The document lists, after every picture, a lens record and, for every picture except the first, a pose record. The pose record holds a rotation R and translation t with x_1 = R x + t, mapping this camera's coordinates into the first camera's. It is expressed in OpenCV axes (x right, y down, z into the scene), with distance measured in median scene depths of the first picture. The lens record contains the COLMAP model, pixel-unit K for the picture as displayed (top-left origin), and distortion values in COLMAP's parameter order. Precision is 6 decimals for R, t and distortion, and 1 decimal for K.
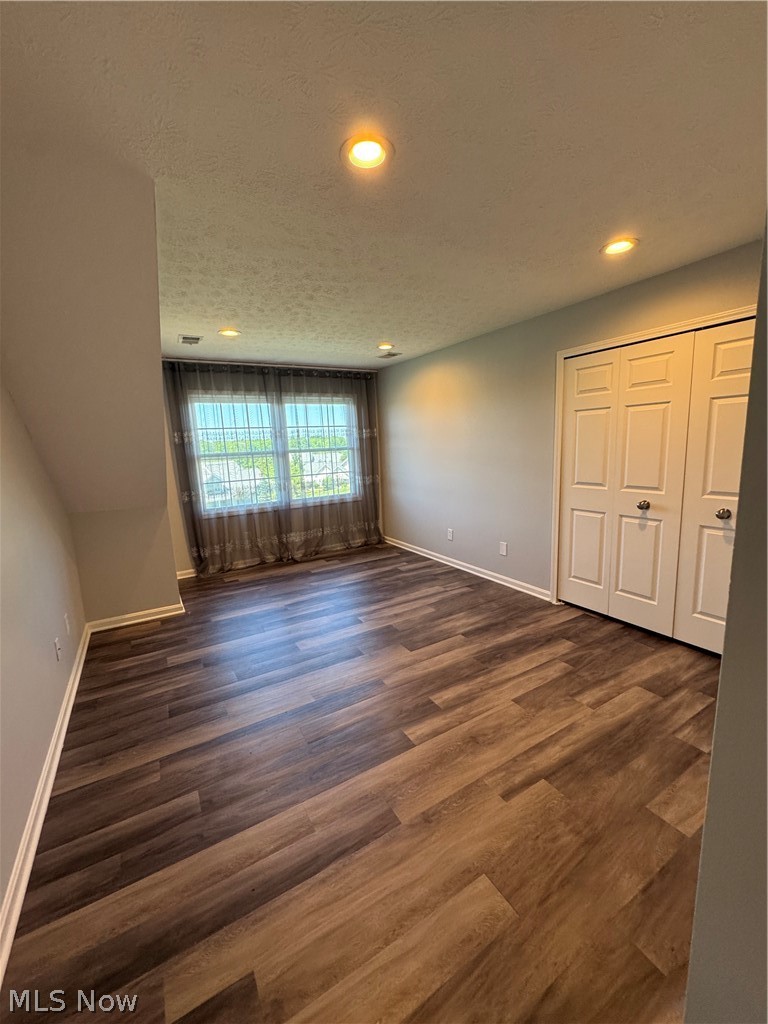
lens RADIAL K [[408.0, 0, 384.0], [0, 408.0, 512.0], [0, 0, 1]] dist [0.000791, 0.000589]
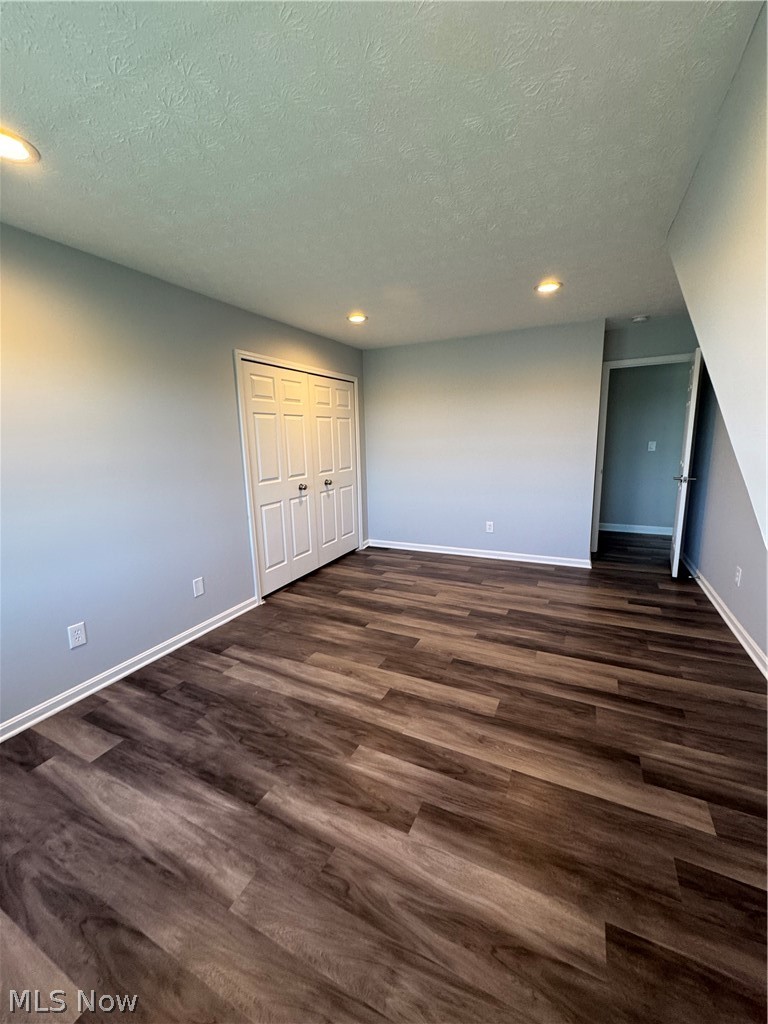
lens RADIAL K [[408.0, 0, 384.0], [0, 408.0, 512.0], [0, 0, 1]] dist [0.000791, 0.000589]
pose [[-0.544774, -0.098698, 0.832754, -0.671365], [0.189233, 0.952967, 0.236739, -0.205690], [-0.816953, 0.286554, -0.500475, 1.434328]]
